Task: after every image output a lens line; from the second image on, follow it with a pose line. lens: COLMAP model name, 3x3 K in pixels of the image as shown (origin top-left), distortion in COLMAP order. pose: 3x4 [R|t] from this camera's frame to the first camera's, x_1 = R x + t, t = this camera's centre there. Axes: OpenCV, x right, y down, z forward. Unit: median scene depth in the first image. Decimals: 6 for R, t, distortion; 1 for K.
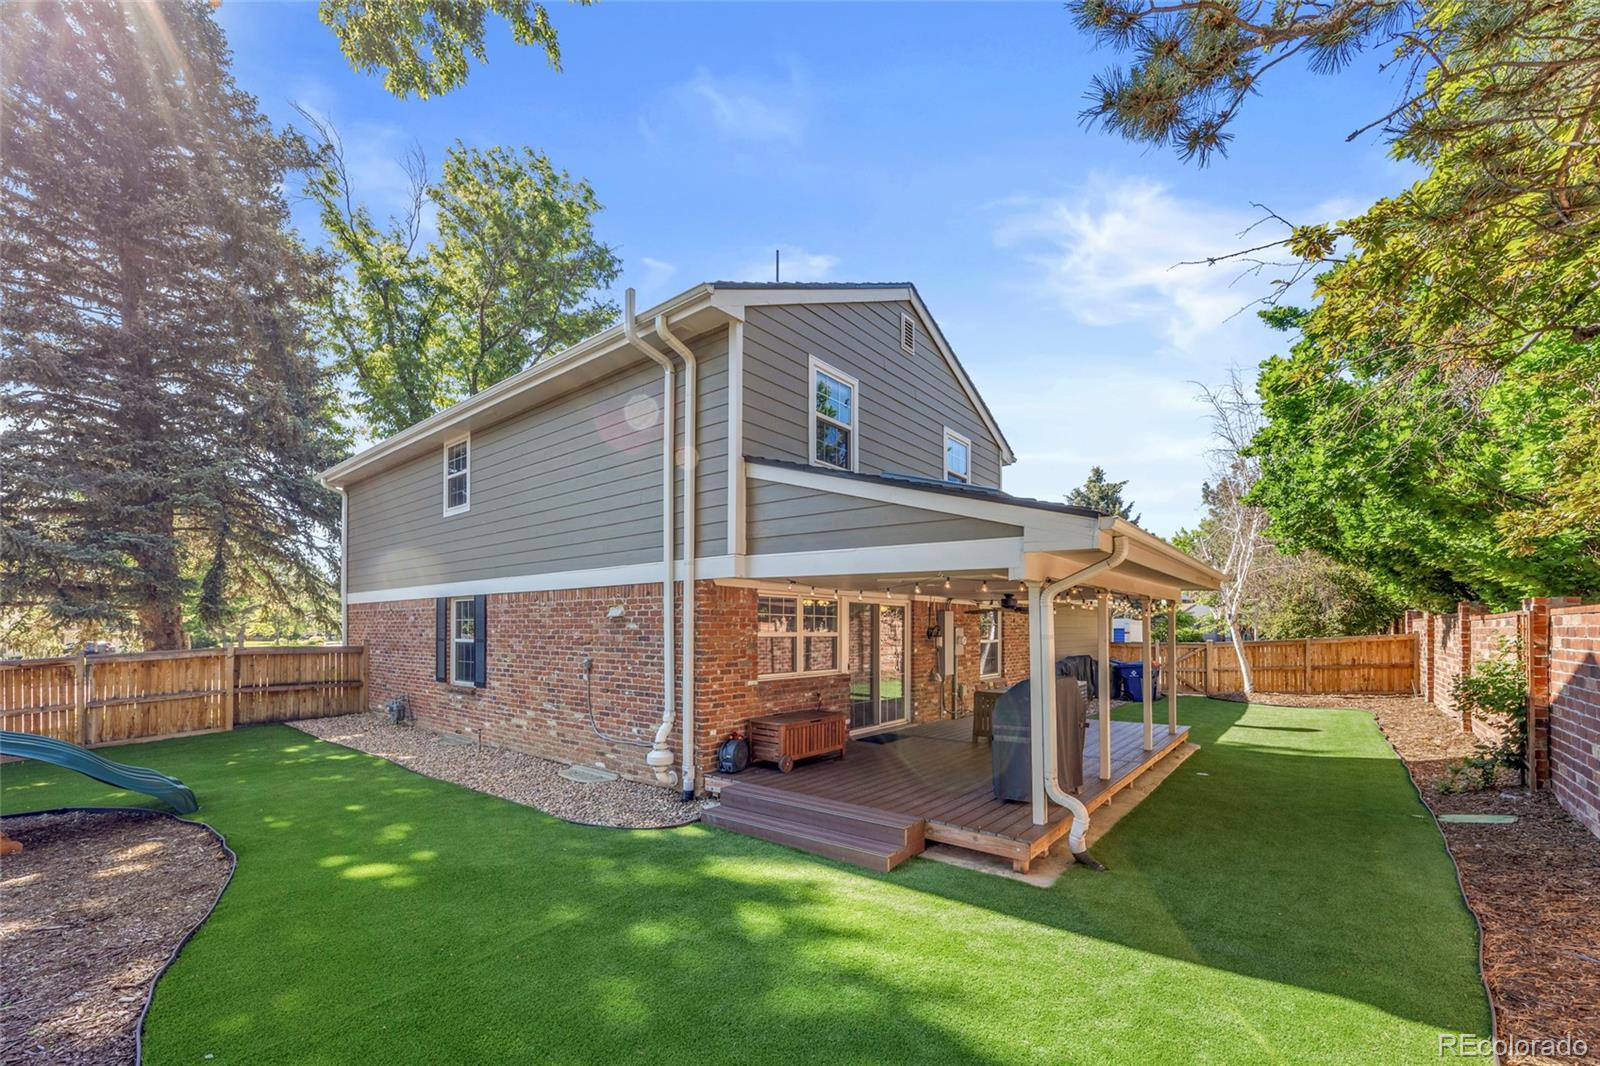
lens RADIAL K [[647.1, 0, 800.0], [0, 647.1, 533.0], [0, 0, 1]] dist [0.000221, 0.000007]
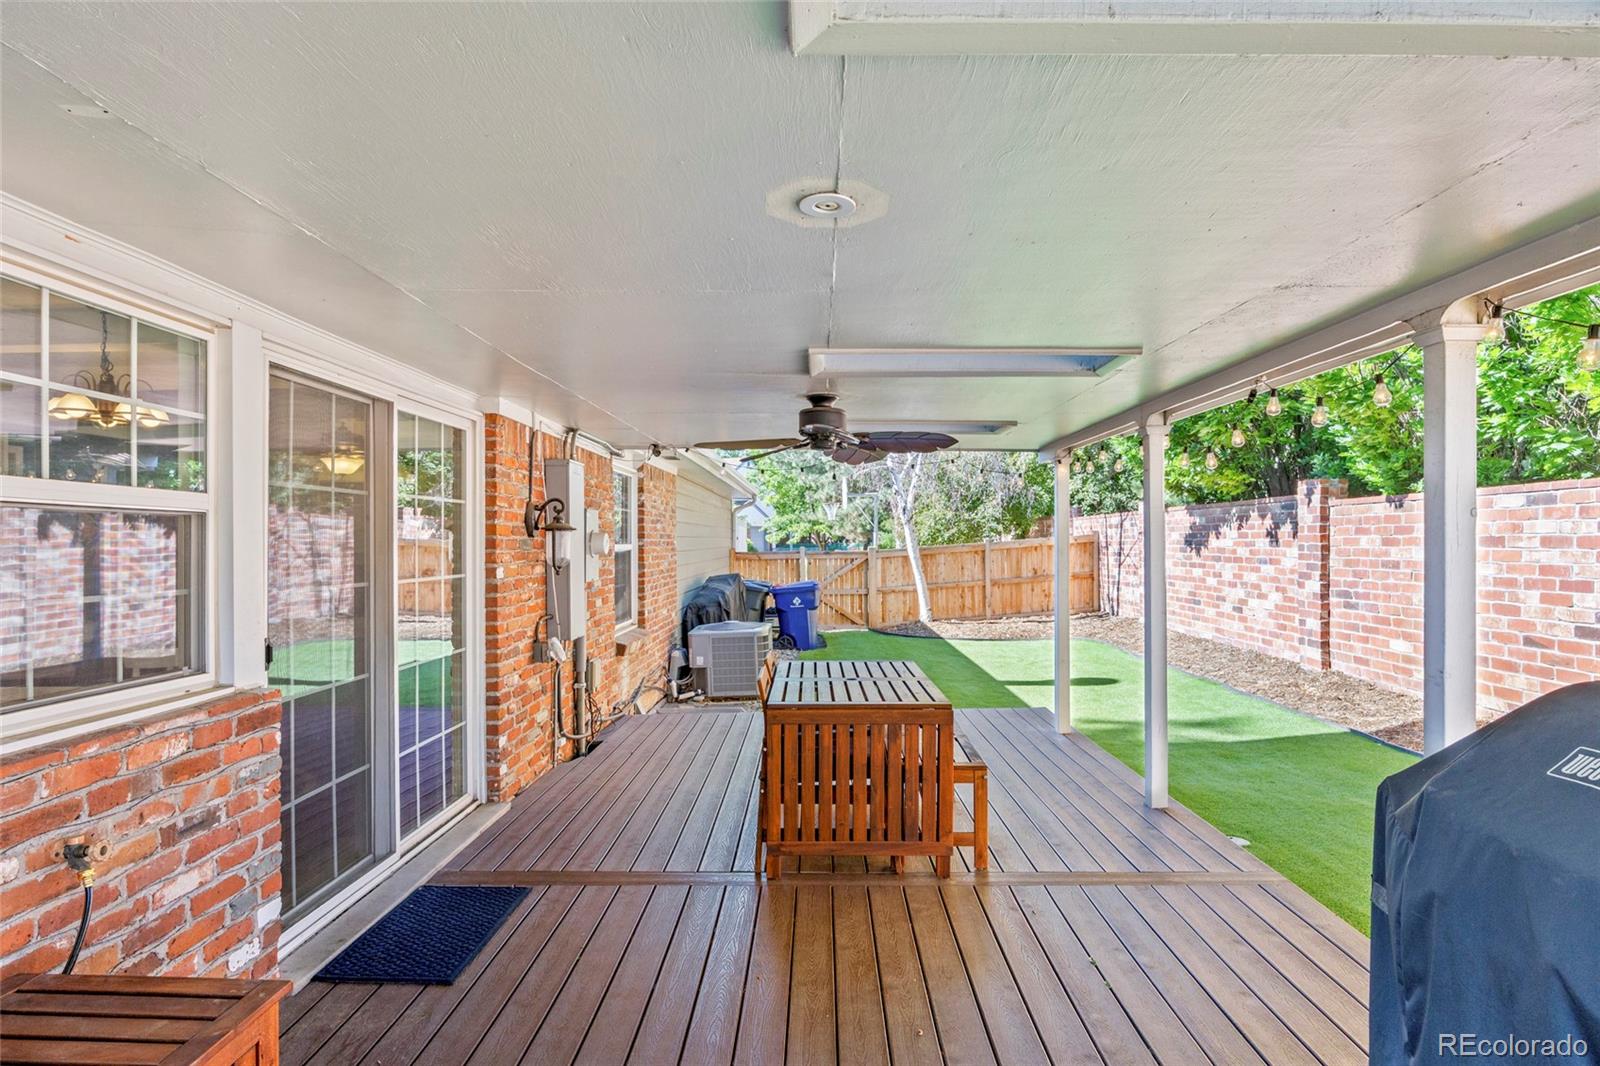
lens RADIAL K [[893.2, 0, 799.8], [0, 893.2, 554.5], [0, 0, 1]] dist [-0.001159, 0.000064]
pose [[0.791167, -0.014352, 0.611431, 0.028072], [-0.084166, 0.987658, 0.132090, 0.099672], [-0.605781, -0.155967, 0.780195, 0.555870]]
